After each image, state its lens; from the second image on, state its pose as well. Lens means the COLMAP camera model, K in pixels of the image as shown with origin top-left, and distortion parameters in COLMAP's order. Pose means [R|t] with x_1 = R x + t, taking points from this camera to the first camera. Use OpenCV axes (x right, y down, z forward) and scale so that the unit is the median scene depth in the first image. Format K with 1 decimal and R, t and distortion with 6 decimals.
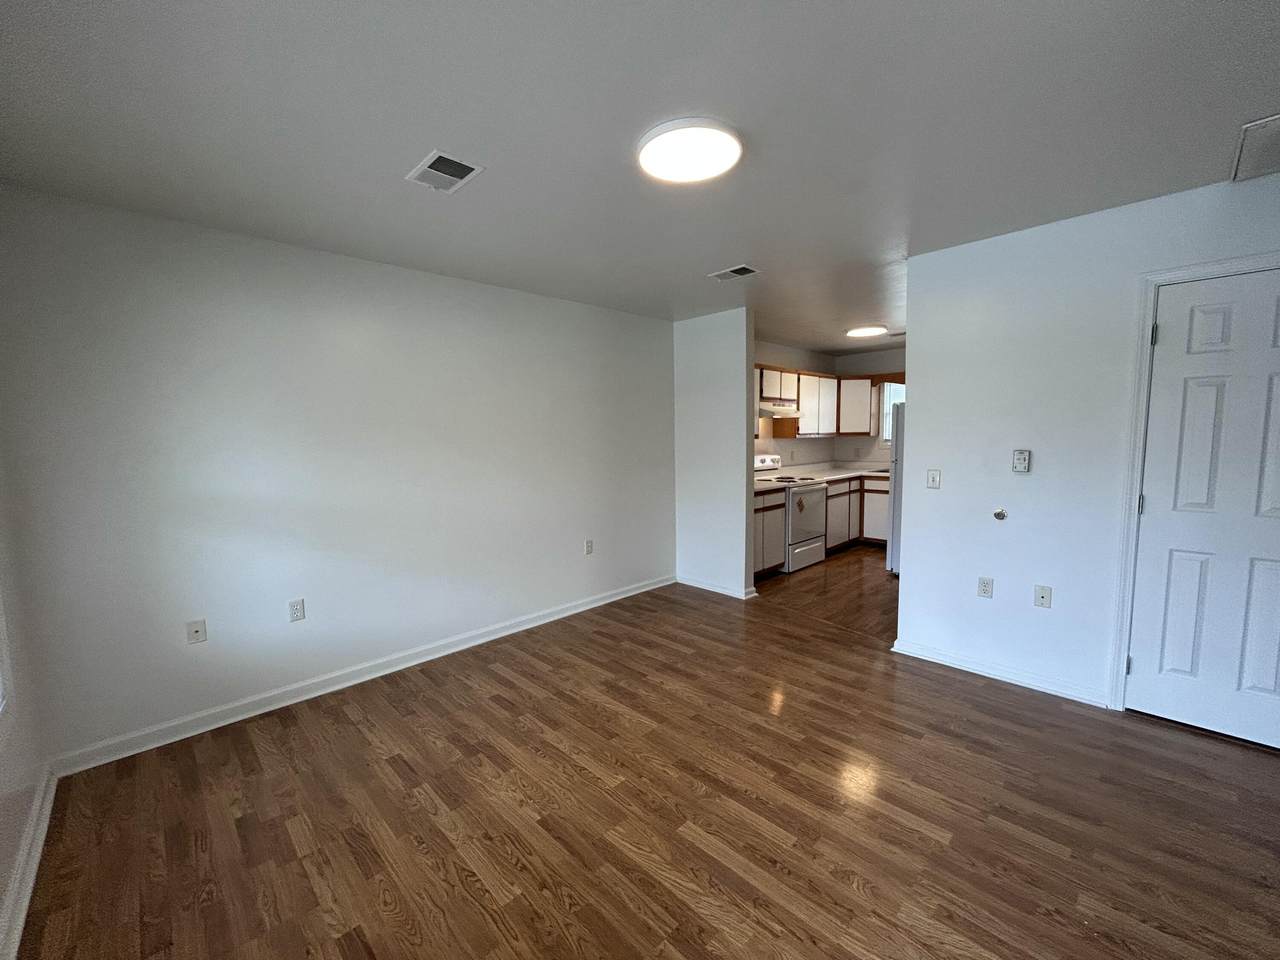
lens RADIAL K [[516.5, 0, 641.4], [0, 516.5, 486.3], [0, 0, 1]] dist [-0.002171, -0.000033]
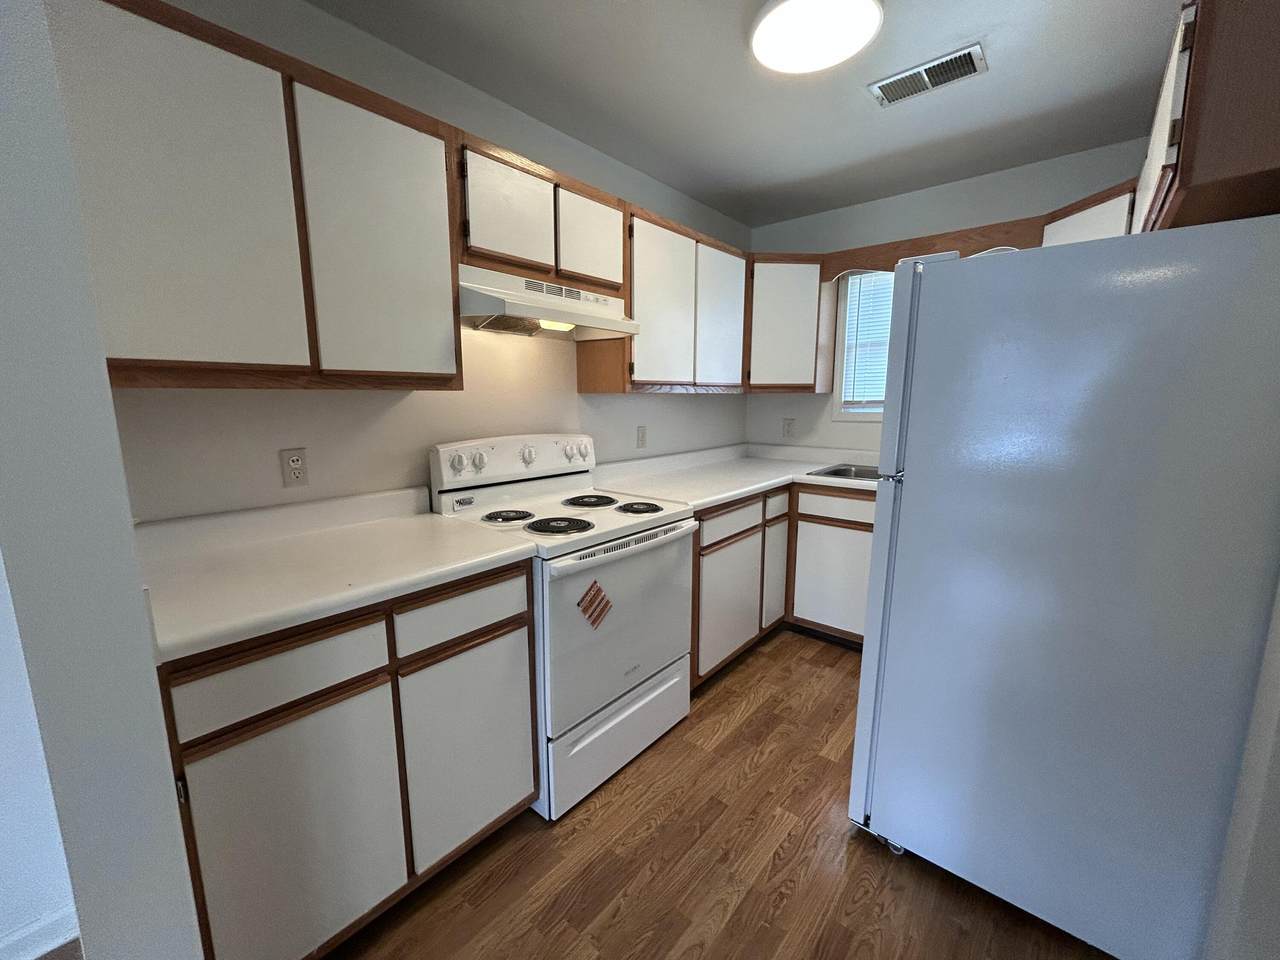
lens RADIAL K [[516.5, 0, 639.2], [0, 516.5, 478.3], [0, 0, 1]] dist [-0.002171, -0.000033]
pose [[0.995832, 0.004320, 0.091101, 0.266053], [-0.010114, 0.997947, 0.063238, -0.052871], [-0.090640, -0.063896, 0.993832, 0.597526]]
